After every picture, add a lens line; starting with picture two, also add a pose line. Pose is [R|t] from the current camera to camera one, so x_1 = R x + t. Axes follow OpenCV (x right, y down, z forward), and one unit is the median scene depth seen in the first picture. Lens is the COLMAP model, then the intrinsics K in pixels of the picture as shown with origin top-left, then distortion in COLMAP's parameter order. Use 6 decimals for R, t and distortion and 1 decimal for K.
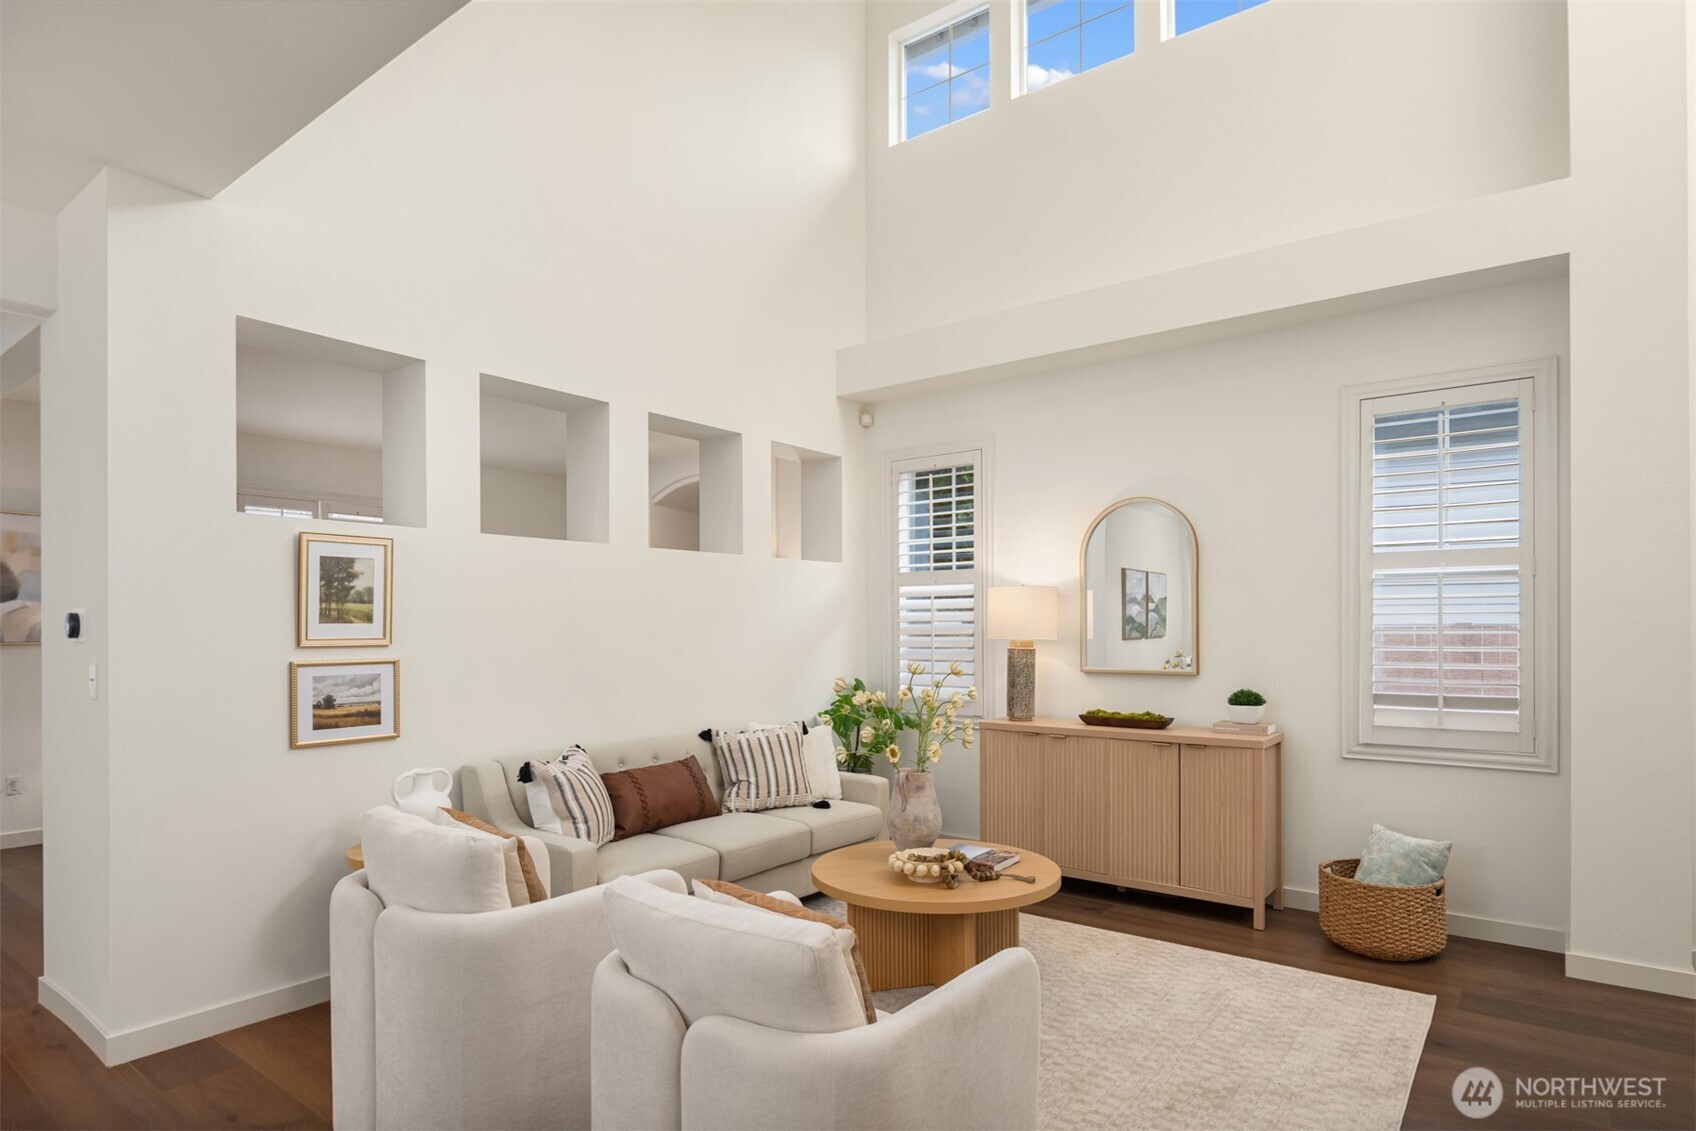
lens RADIAL K [[922.0, 0, 842.8], [0, 922.0, 624.5], [0, 0, 1]] dist [-0.000471, -0.000384]
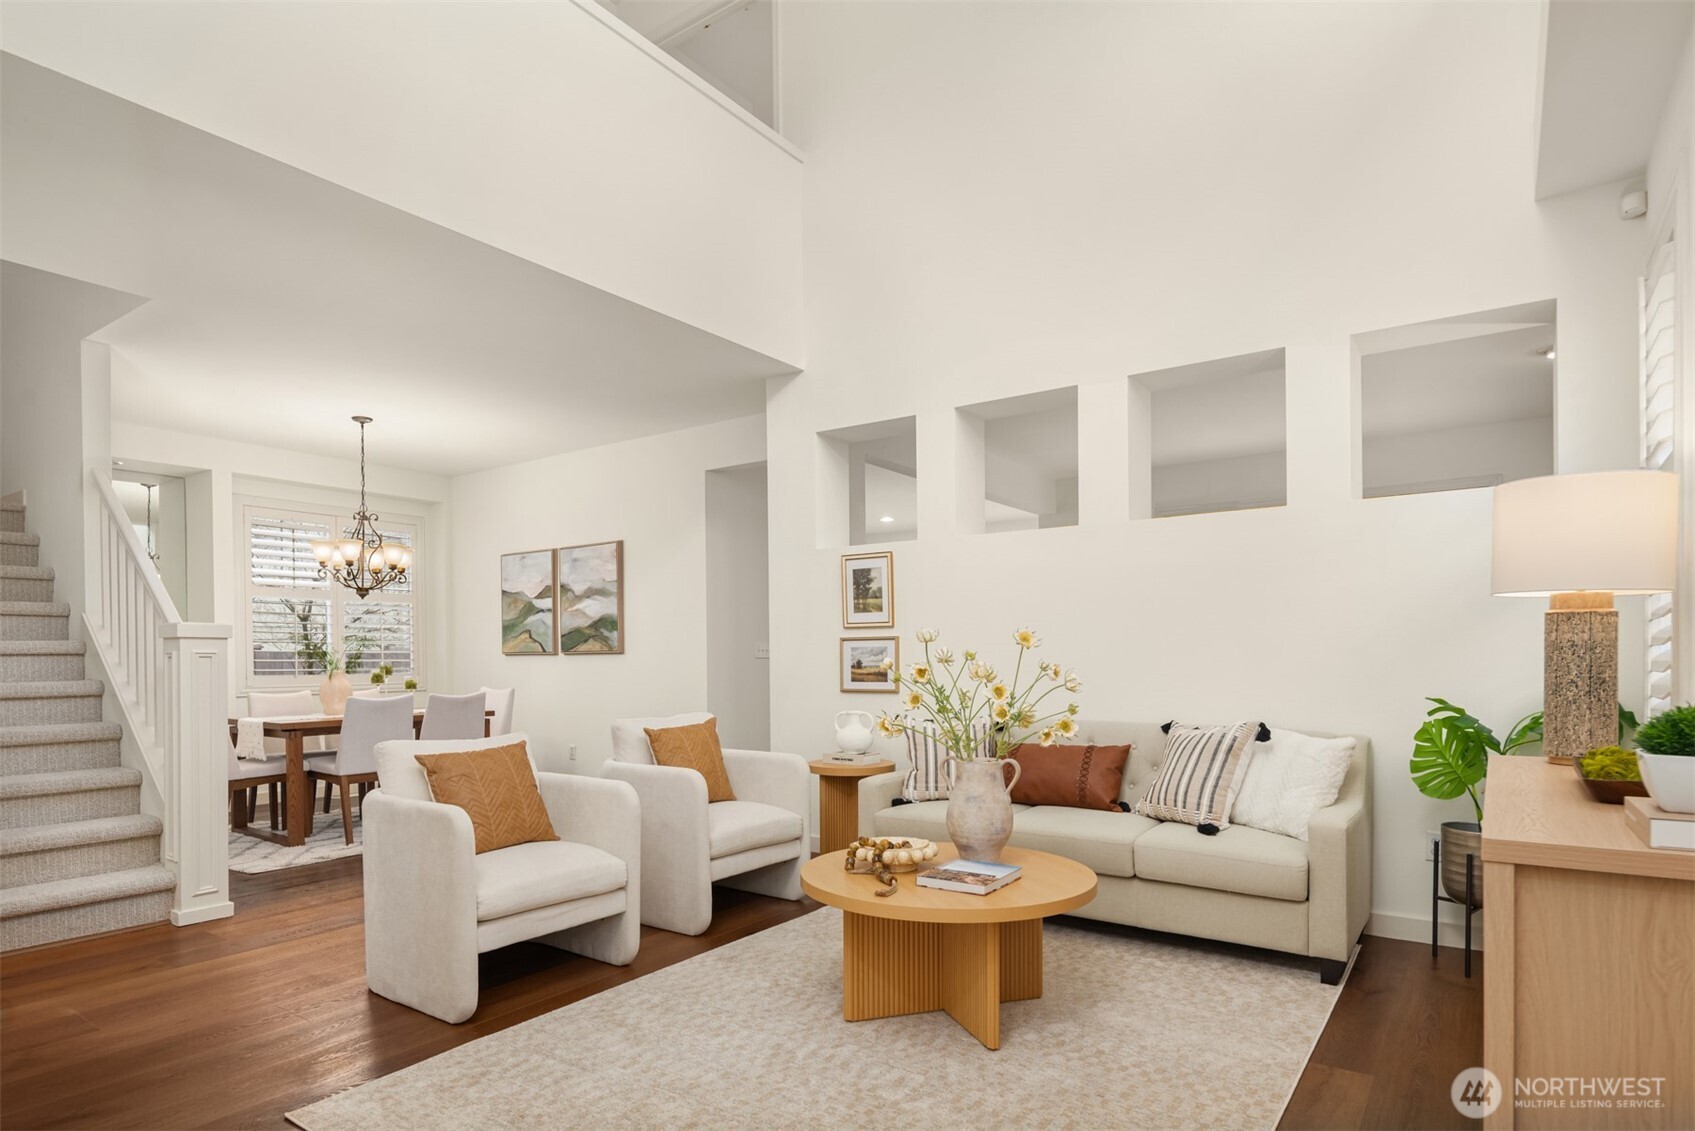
lens RADIAL K [[932.9, 0, 844.9], [0, 932.9, 657.0], [0, 0, 1]] dist [0.001168, -0.000226]
pose [[0.041938, 0.003657, -0.999114, 0.861041], [0.010118, 0.999940, 0.004085, 0.057118], [0.999069, -0.010280, 0.041899, 0.795032]]
